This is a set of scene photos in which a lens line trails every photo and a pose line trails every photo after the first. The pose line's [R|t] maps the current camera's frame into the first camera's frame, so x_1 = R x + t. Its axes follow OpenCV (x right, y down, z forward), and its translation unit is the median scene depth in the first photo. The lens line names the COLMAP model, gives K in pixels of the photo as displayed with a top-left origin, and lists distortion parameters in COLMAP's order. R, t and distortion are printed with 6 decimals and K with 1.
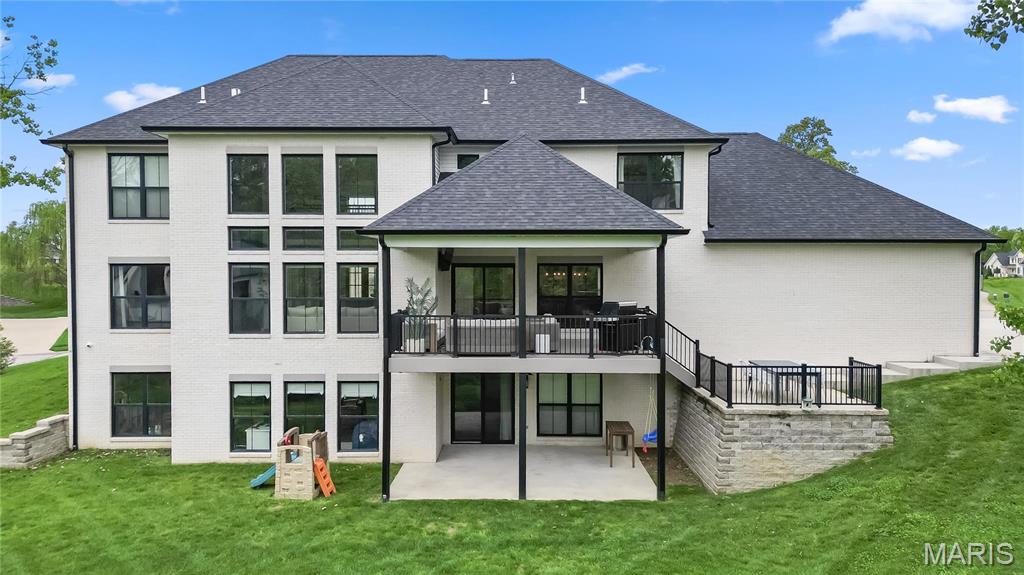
lens RADIAL K [[764.6, 0, 509.3], [0, 764.6, 292.8], [0, 0, 1]] dist [0.067098, -0.062455]
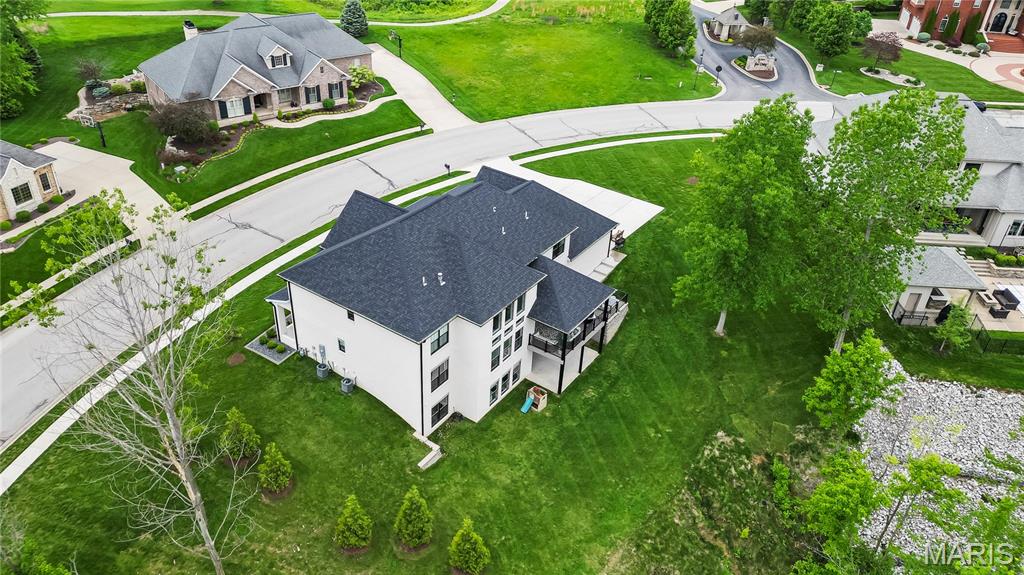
lens RADIAL K [[764.6, 0, 509.3], [0, 764.6, 292.8], [0, 0, 1]] dist [0.067098, -0.062455]
pose [[0.552288, -0.435630, 0.710777, -2.073767], [-0.026963, 0.842825, 0.537512, -1.590884], [-0.833217, -0.316026, 0.453736, -0.153553]]
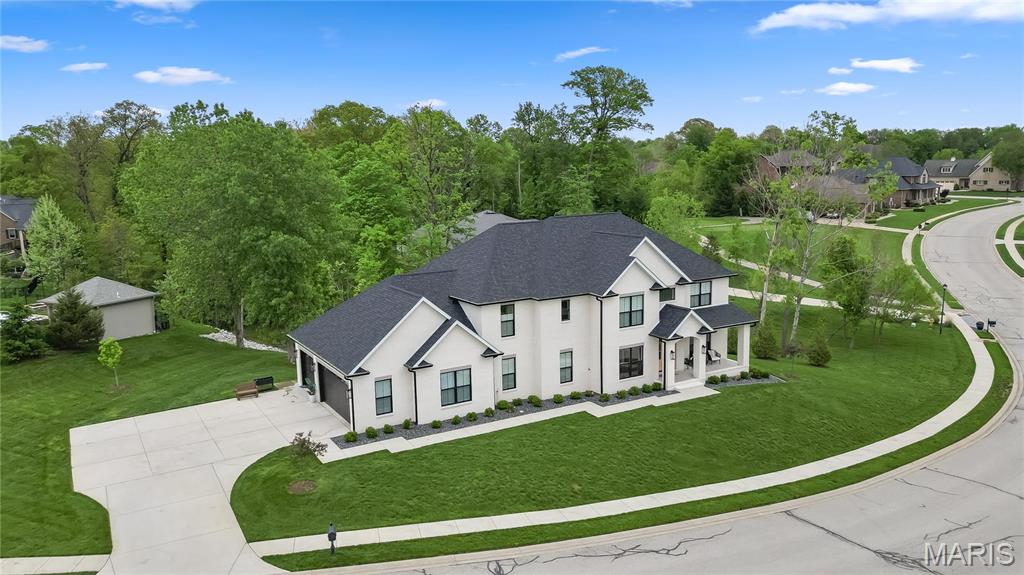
lens RADIAL K [[764.6, 0, 509.3], [0, 764.6, 292.8], [0, 0, 1]] dist [0.067098, -0.062455]
pose [[-0.853495, 0.105448, -0.510321, 1.277224], [0.008848, 0.982103, 0.188135, -0.660918], [0.521027, 0.156057, -0.839153, 3.401489]]
